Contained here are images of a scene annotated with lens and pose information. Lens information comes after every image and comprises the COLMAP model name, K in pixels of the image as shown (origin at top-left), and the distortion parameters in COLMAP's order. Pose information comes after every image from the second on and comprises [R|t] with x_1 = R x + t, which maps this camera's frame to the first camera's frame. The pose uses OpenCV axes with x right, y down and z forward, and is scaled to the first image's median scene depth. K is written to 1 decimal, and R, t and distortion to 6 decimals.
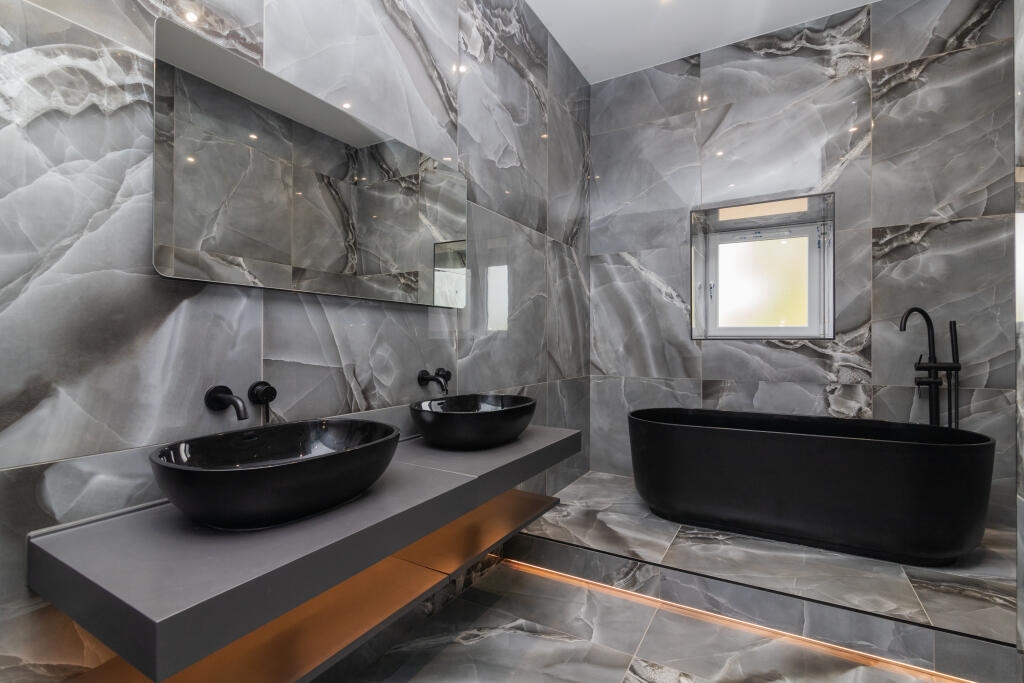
lens RADIAL K [[473.3, 0, 513.7], [0, 473.3, 339.8], [0, 0, 1]] dist [0.009900, -0.000843]
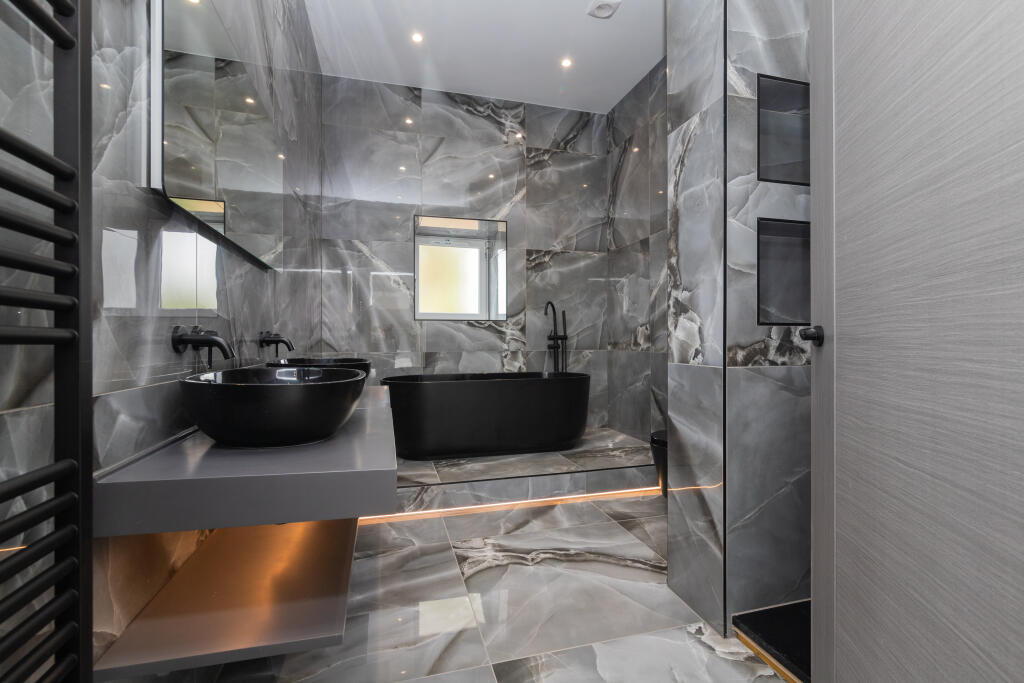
lens RADIAL K [[461.8, 0, 521.6], [0, 461.8, 338.0], [0, 0, 1]] dist [0.023548, -0.000110]
pose [[0.702112, -0.002788, 0.712061, -0.331276], [-0.000840, 0.999988, 0.004744, 0.047098], [-0.712066, -0.003929, 0.702102, -0.044257]]
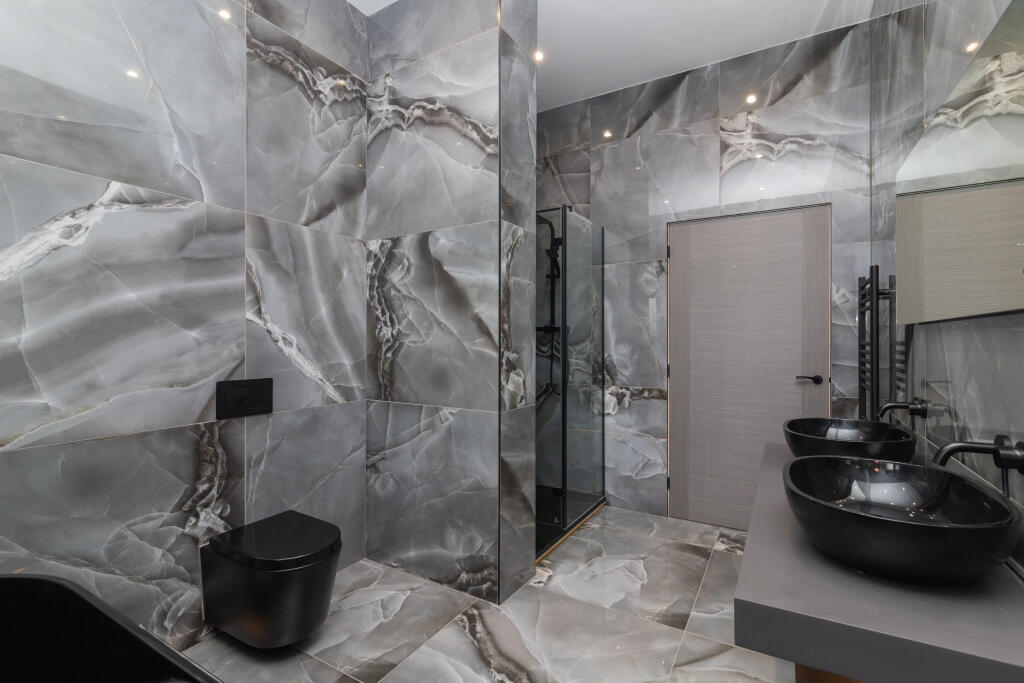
lens RADIAL K [[469.6, 0, 512.0], [0, 469.6, 341.5], [0, 0, 1]] dist [0.012109, -0.000144]
pose [[-0.999515, -0.000922, 0.031143, 0.235980], [-0.001114, 0.999981, -0.006143, -0.027148], [-0.031137, -0.006175, -0.999496, 1.042096]]
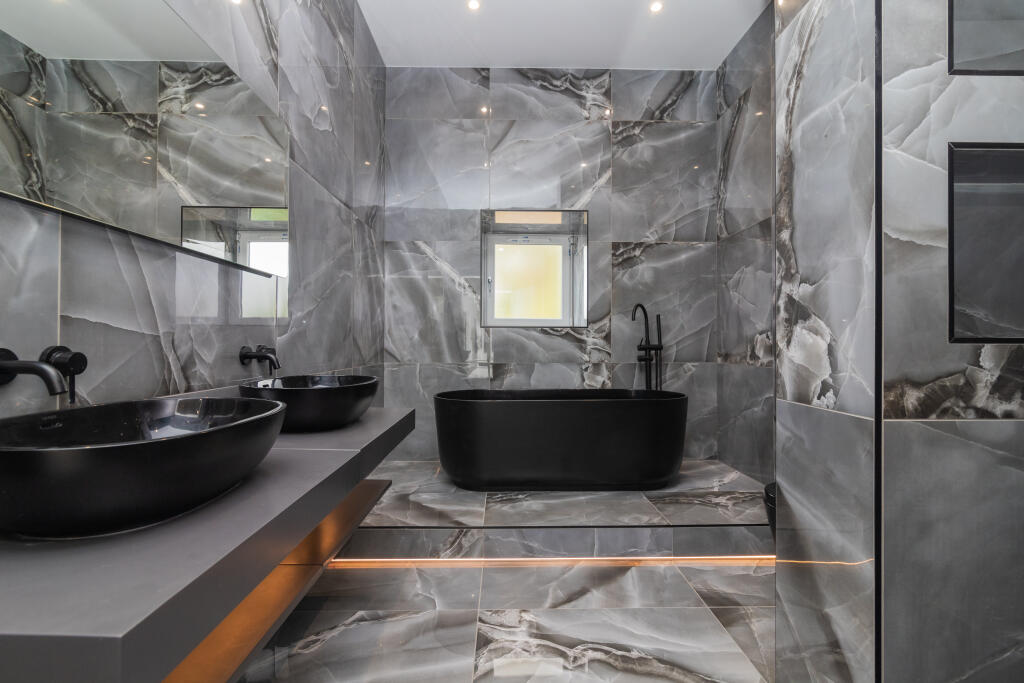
lens RADIAL K [[473.3, 0, 513.7], [0, 473.3, 339.8], [0, 0, 1]] dist [0.009900, -0.000843]
pose [[0.860762, 0.002584, 0.509002, -0.137187], [-0.003027, 0.999995, 0.000043, 0.033383], [-0.508999, -0.001577, 0.860766, 0.022869]]
